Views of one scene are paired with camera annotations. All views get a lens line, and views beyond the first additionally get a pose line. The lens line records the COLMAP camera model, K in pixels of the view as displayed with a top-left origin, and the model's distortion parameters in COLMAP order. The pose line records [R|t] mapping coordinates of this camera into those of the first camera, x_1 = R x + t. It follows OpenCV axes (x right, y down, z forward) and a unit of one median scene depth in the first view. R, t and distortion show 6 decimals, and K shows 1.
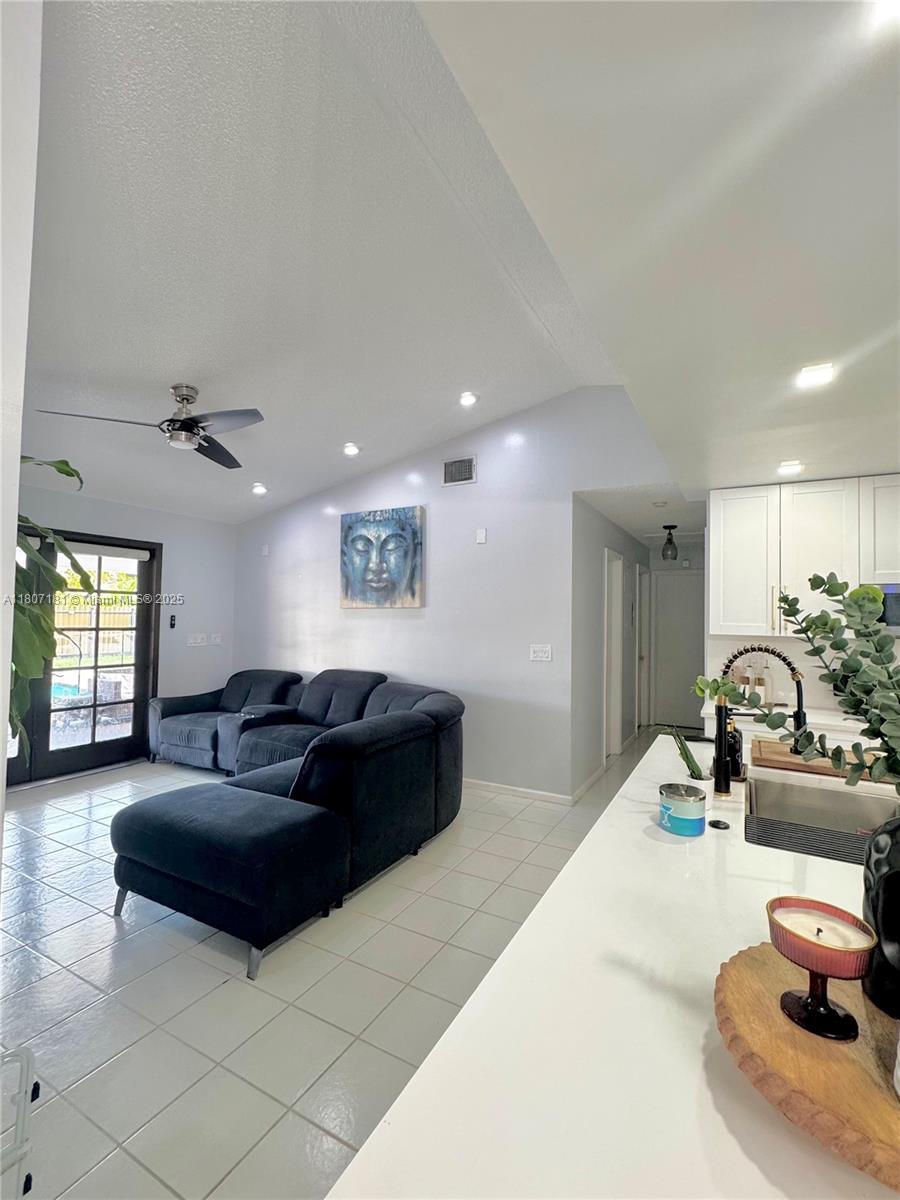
lens RADIAL K [[537.0, 0, 450.0], [0, 537.0, 600.0], [0, 0, 1]] dist [-0.000461, -0.000024]
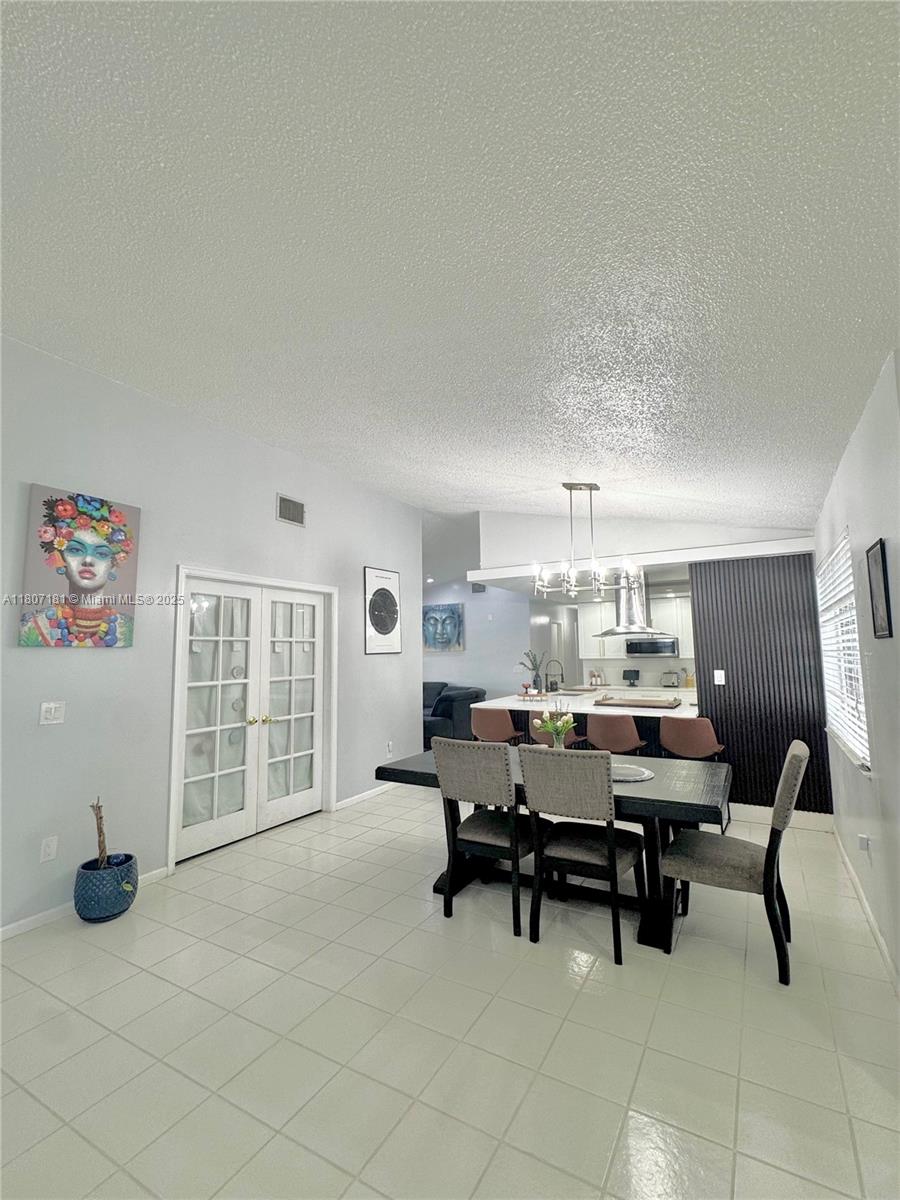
lens RADIAL K [[537.0, 0, 450.0], [0, 537.0, 600.0], [0, 0, 1]] dist [-0.000461, -0.000024]
pose [[0.999314, -0.033233, -0.016333, -0.063228], [0.032042, 0.997139, -0.068463, -0.041202], [0.018562, 0.067892, 0.997520, -1.101329]]
